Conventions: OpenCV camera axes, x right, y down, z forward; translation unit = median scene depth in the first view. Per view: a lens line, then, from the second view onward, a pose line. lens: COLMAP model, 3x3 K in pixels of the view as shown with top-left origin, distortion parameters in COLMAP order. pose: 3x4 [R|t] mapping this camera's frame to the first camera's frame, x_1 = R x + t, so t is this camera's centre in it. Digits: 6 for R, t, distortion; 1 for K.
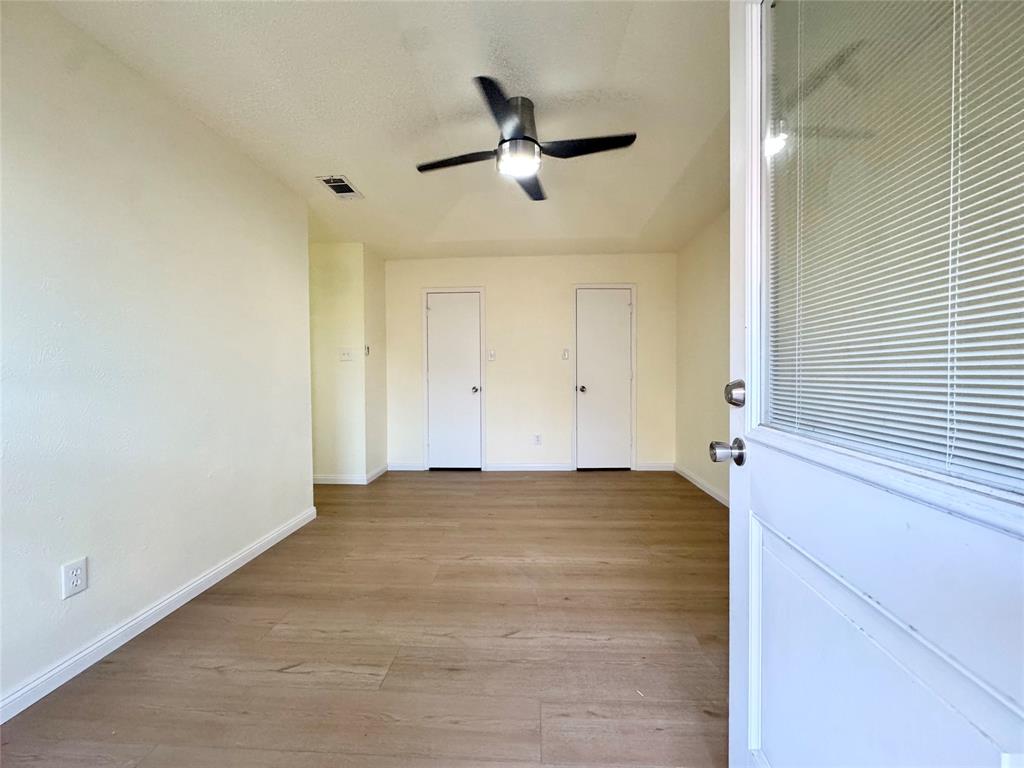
lens RADIAL K [[410.3, 0, 510.7], [0, 410.3, 384.0], [0, 0, 1]] dist [-0.003655, 0.001544]
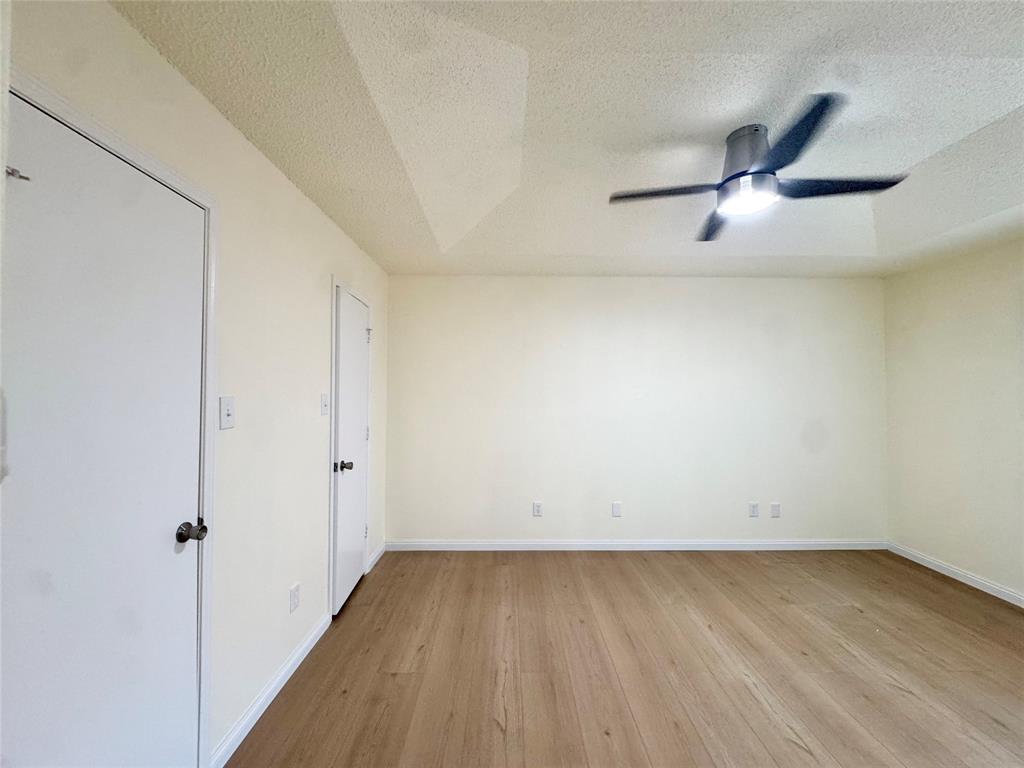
lens RADIAL K [[410.3, 0, 513.2], [0, 410.3, 377.1], [0, 0, 1]] dist [-0.003655, 0.001544]
pose [[-0.070179, 0.040761, 0.996701, -0.600089], [0.022313, 0.998979, -0.039283, -0.121912], [-0.997285, 0.019482, -0.071017, 1.190410]]
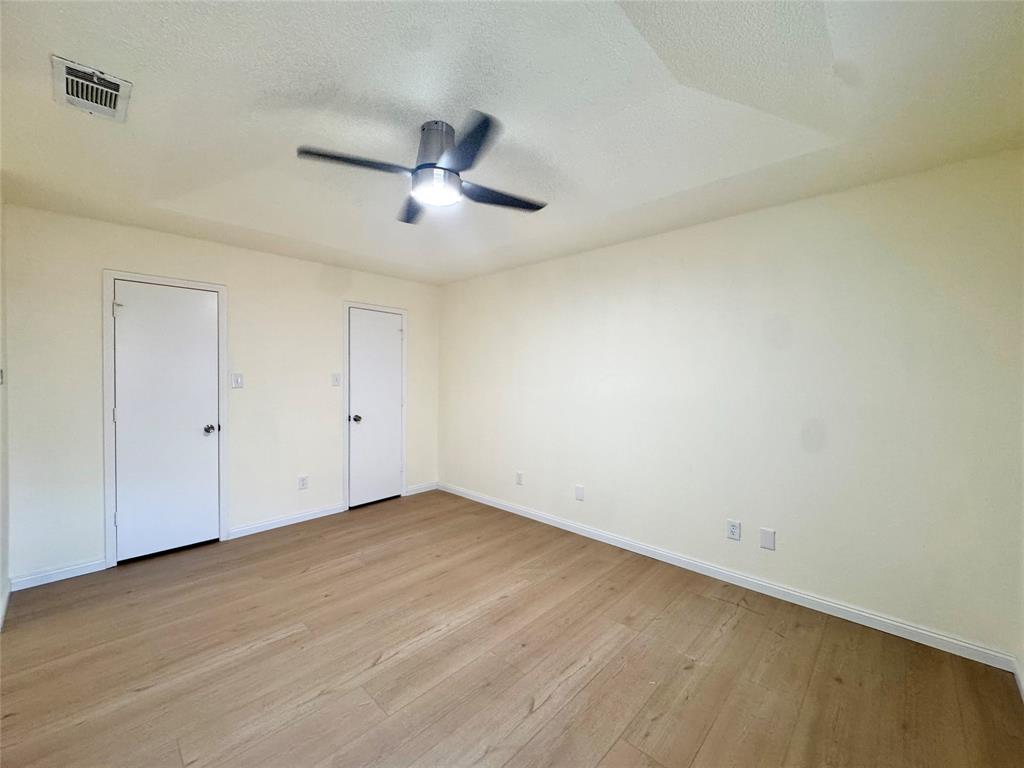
lens RADIAL K [[410.3, 0, 512.5], [0, 410.3, 383.9], [0, 0, 1]] dist [-0.003655, 0.001544]
pose [[0.646371, -0.004512, 0.763010, -0.433169], [0.009049, 0.999958, -0.001752, -0.087504], [-0.762970, 0.008037, 0.646384, 0.224153]]
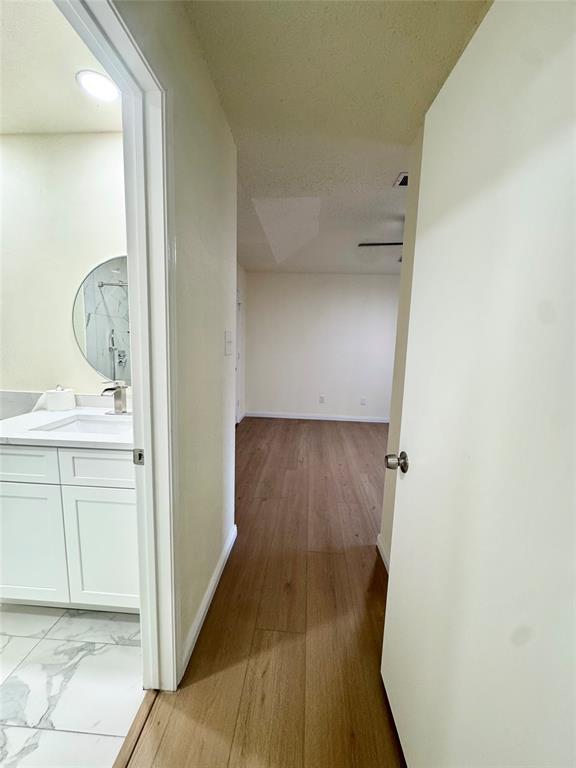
lens RADIAL K [[307.8, 0, 290.8], [0, 307.8, 386.7], [0, 0, 1]] dist [-0.003655, 0.001544]
pose [[0.007291, -0.142092, 0.989827, -1.098795], [-0.005591, 0.989832, 0.142134, -0.100804], [-0.999958, -0.006570, 0.006422, 1.207781]]
